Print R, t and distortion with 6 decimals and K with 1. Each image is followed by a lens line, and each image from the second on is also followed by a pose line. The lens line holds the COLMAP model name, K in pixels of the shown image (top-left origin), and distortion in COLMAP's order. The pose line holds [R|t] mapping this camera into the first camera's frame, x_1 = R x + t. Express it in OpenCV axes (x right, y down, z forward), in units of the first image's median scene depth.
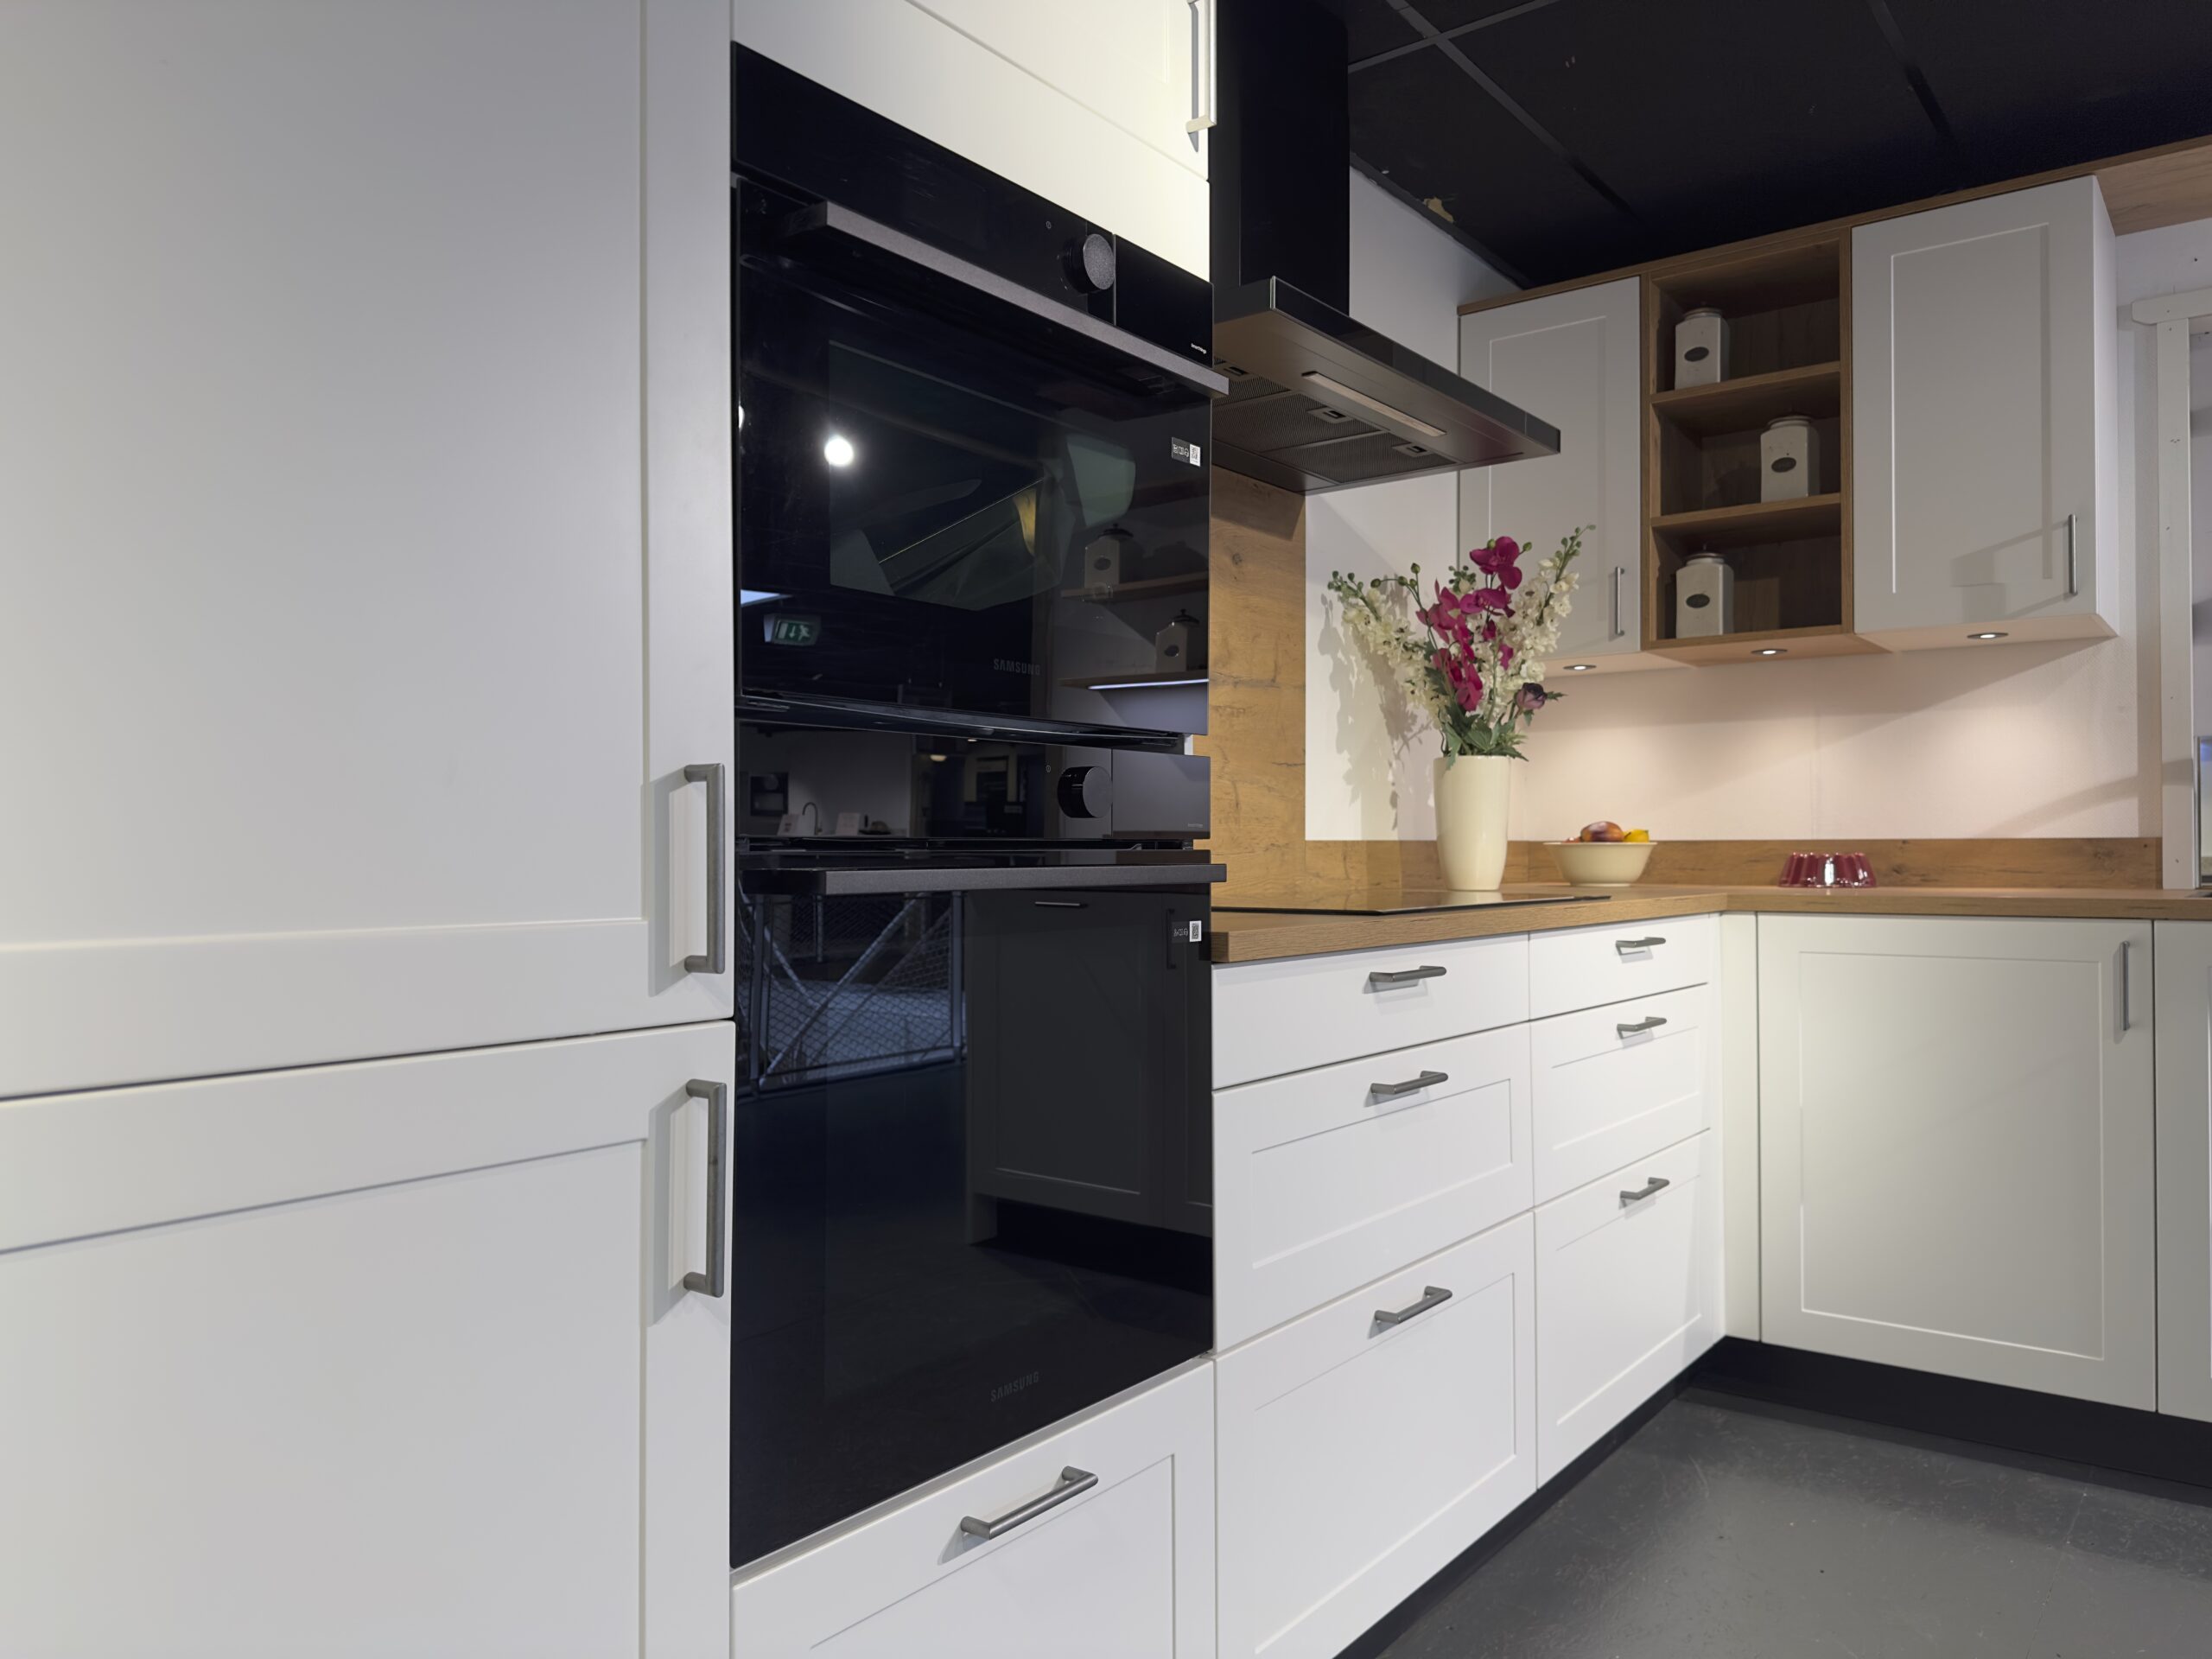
lens RADIAL K [[1581.5, 0, 1114.7], [0, 1581.5, 835.6], [0, 0, 1]] dist [0.095060, -0.153528]
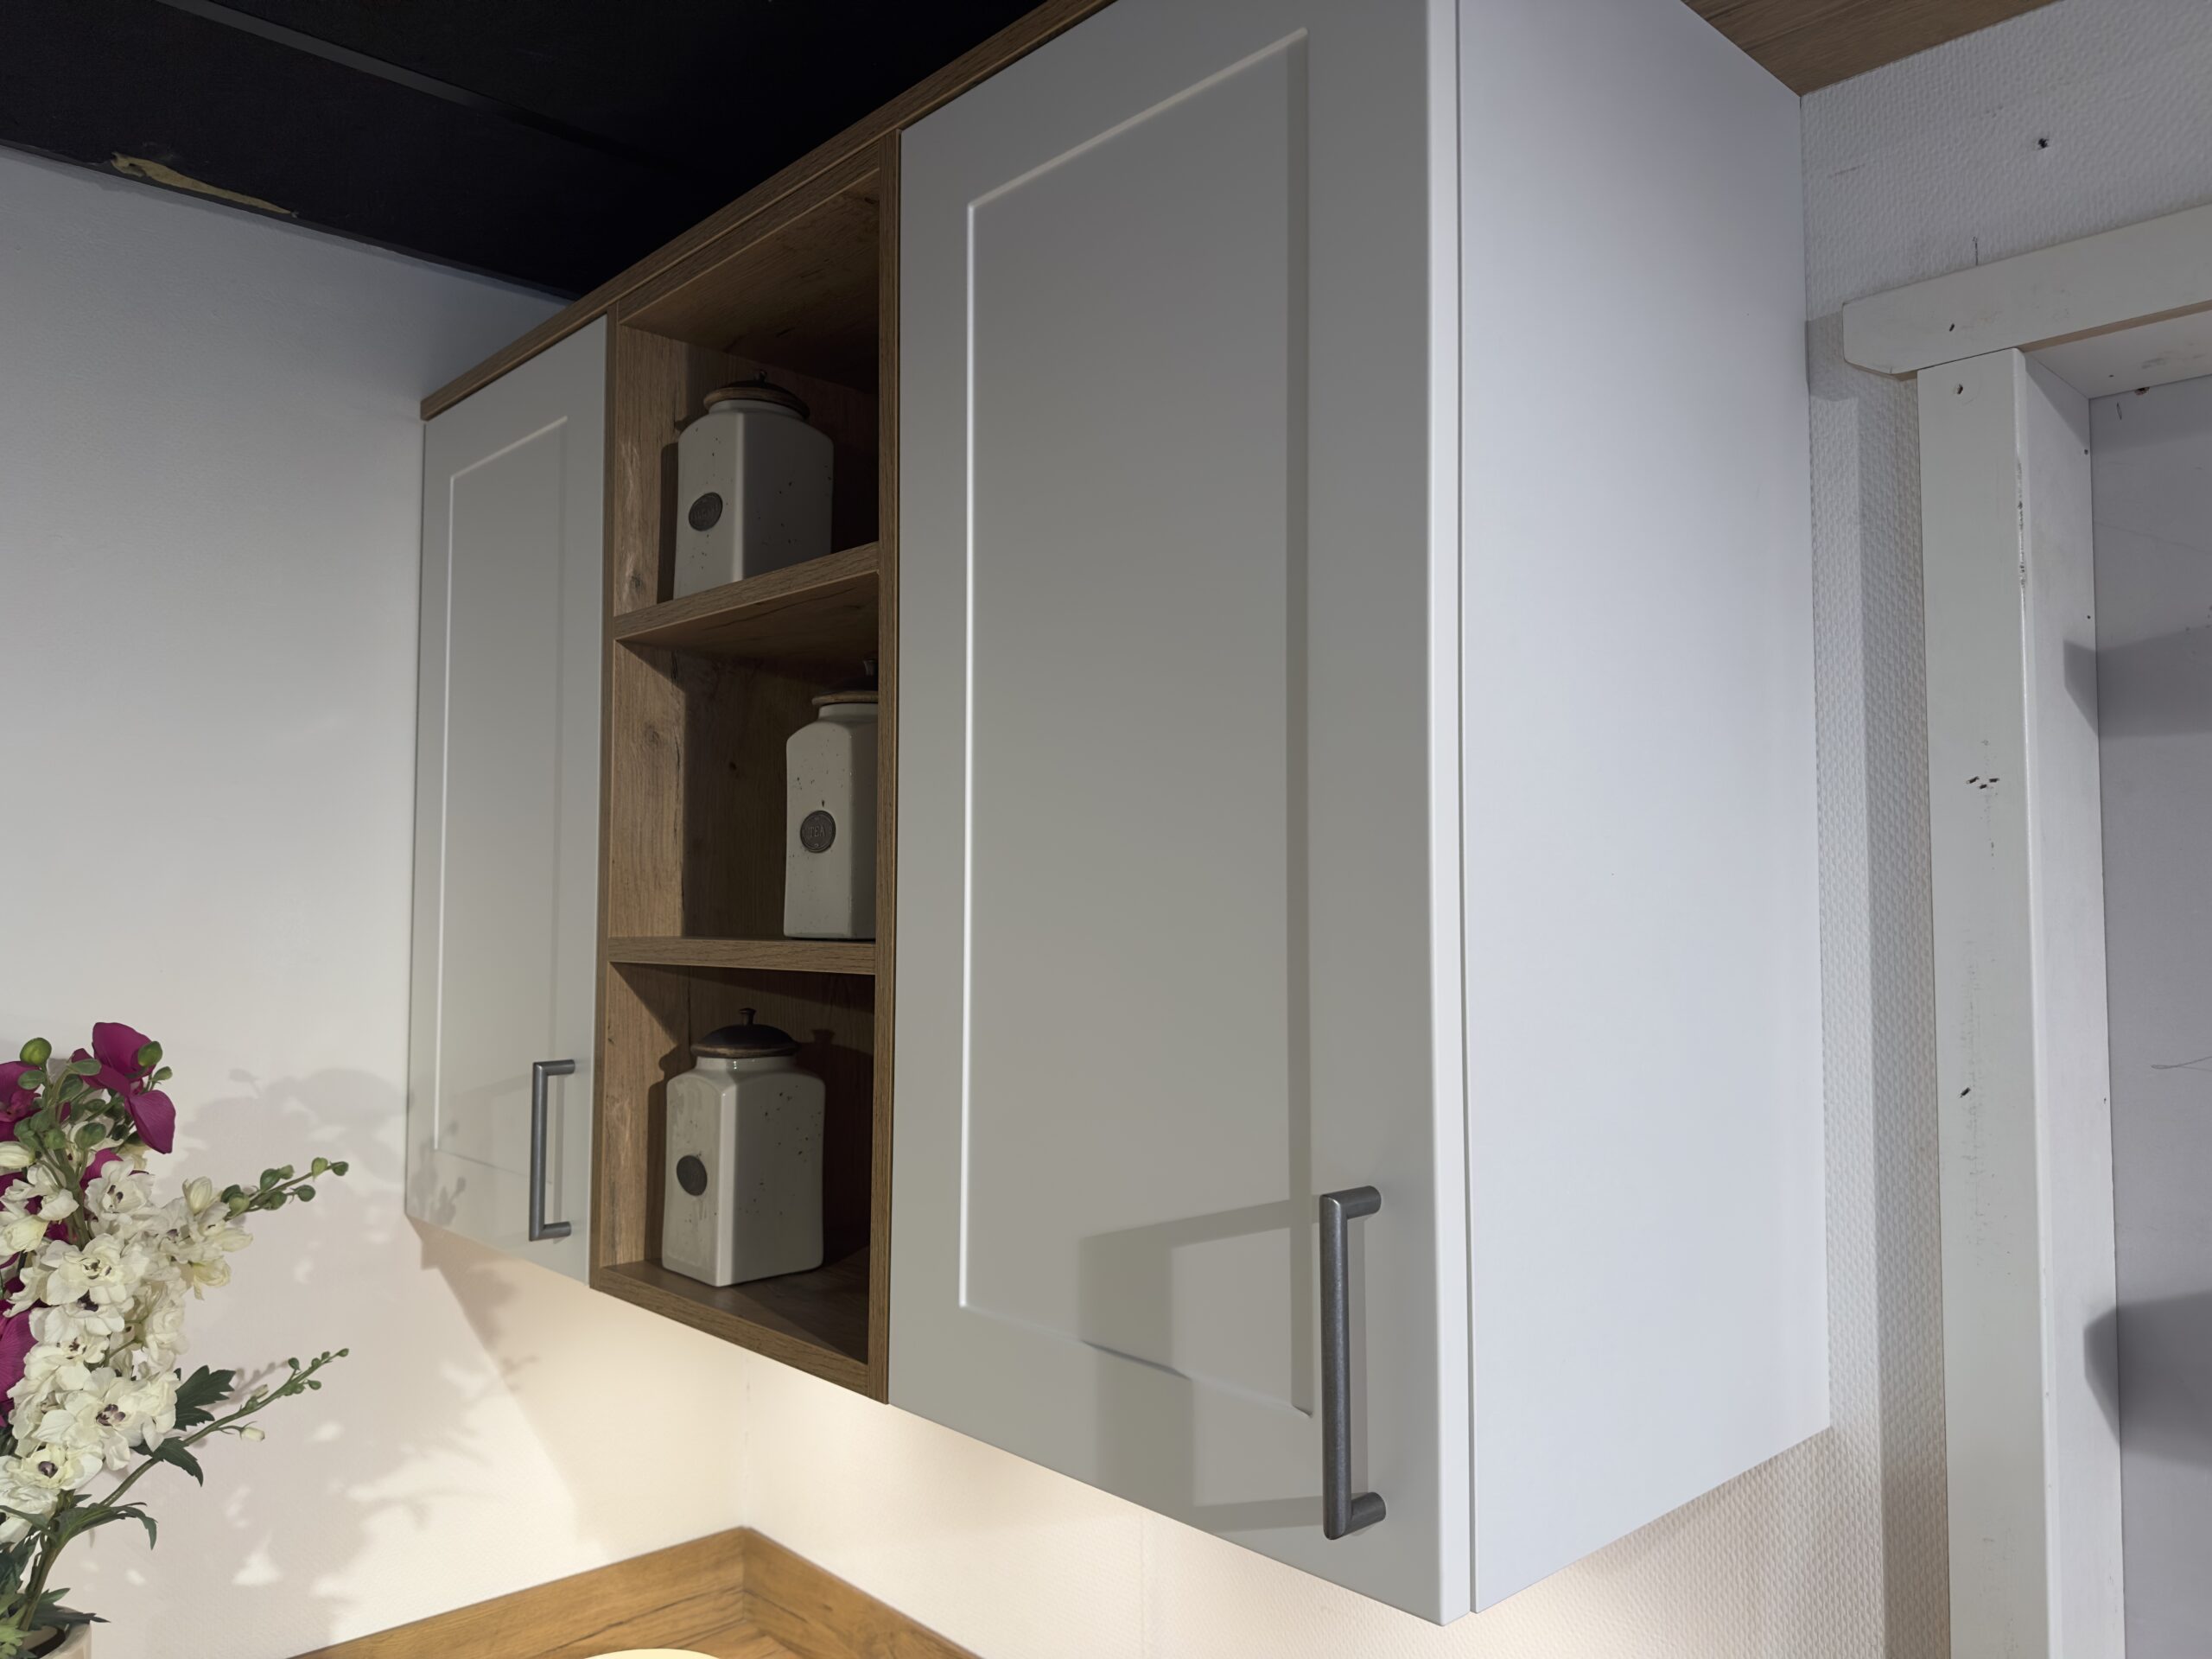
lens RADIAL K [[1572.8, 0, 1102.4], [0, 1572.8, 832.5], [0, 0, 1]] dist [0.052686, -0.067706]
pose [[0.986340, -0.000941, -0.164717, 0.542298], [-0.004653, 0.999425, -0.033572, -0.222496], [0.164653, 0.033880, 0.985769, 0.680932]]
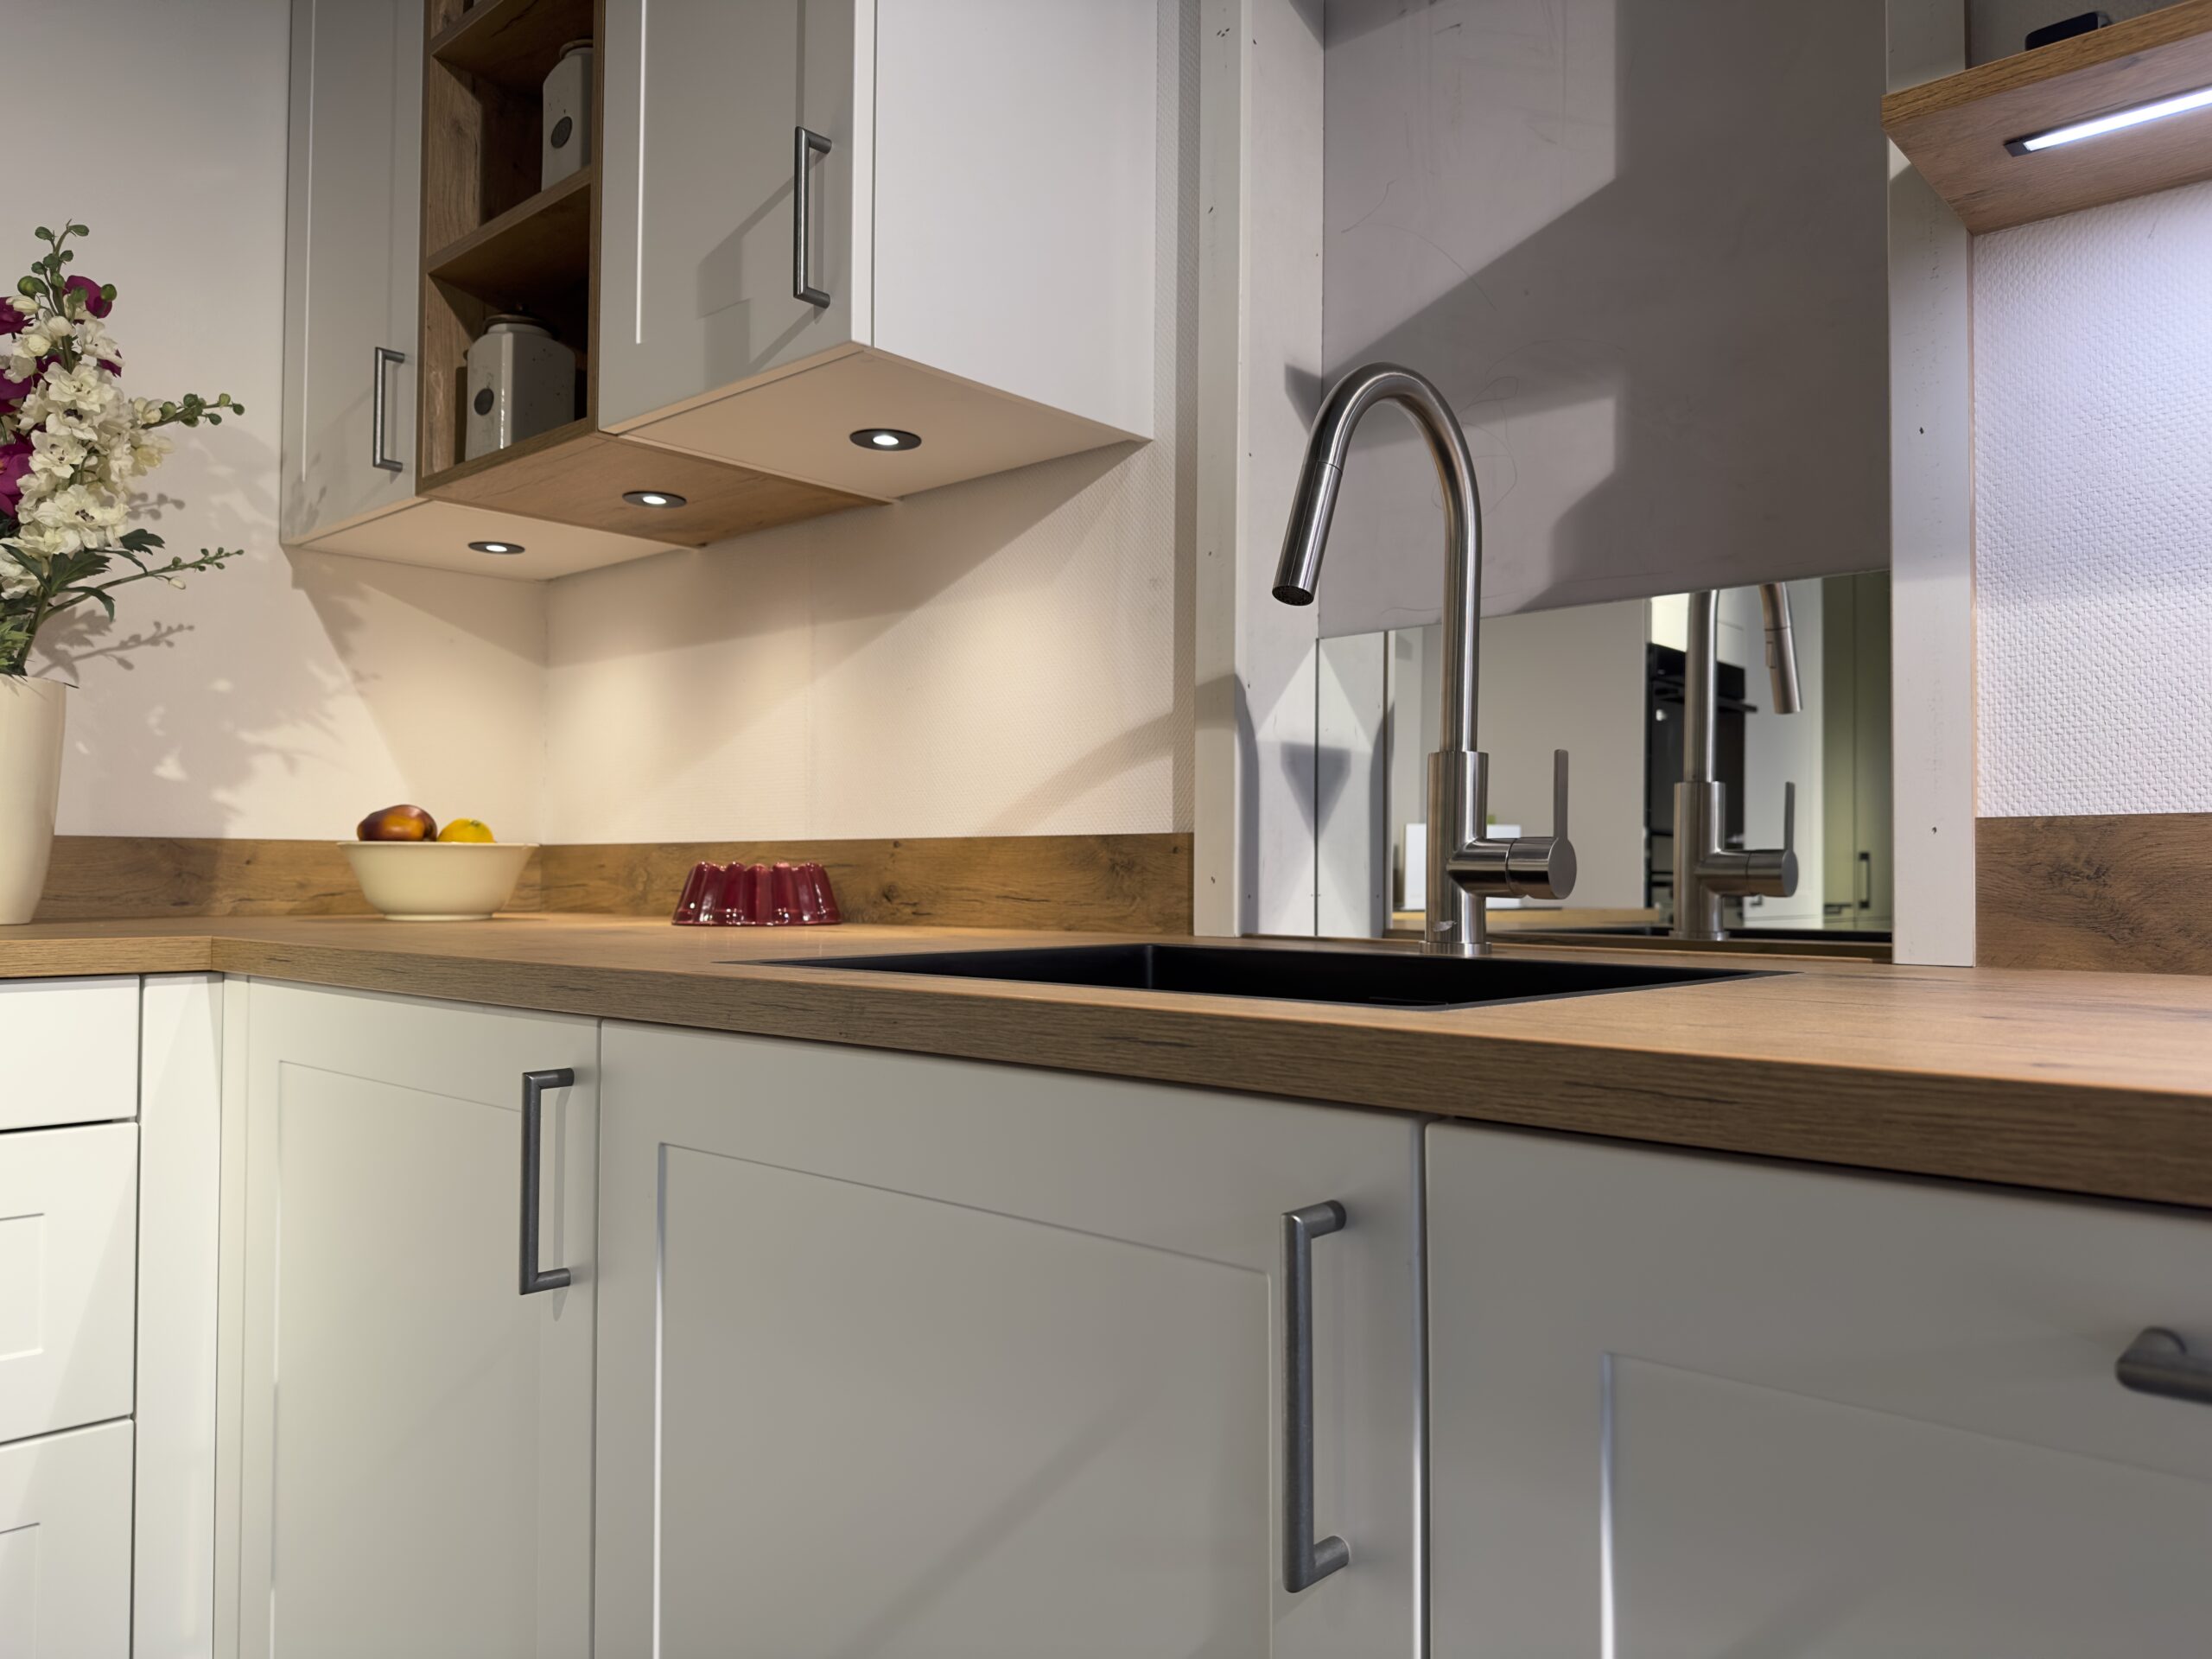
lens RADIAL K [[1572.8, 0, 1102.4], [0, 1572.8, 832.5], [0, 0, 1]] dist [0.052686, -0.067706]
pose [[0.996430, 0.007186, -0.084117, 0.652160], [-0.008829, 0.999777, -0.019184, 0.010422], [0.083960, 0.019858, 0.996271, 0.496906]]
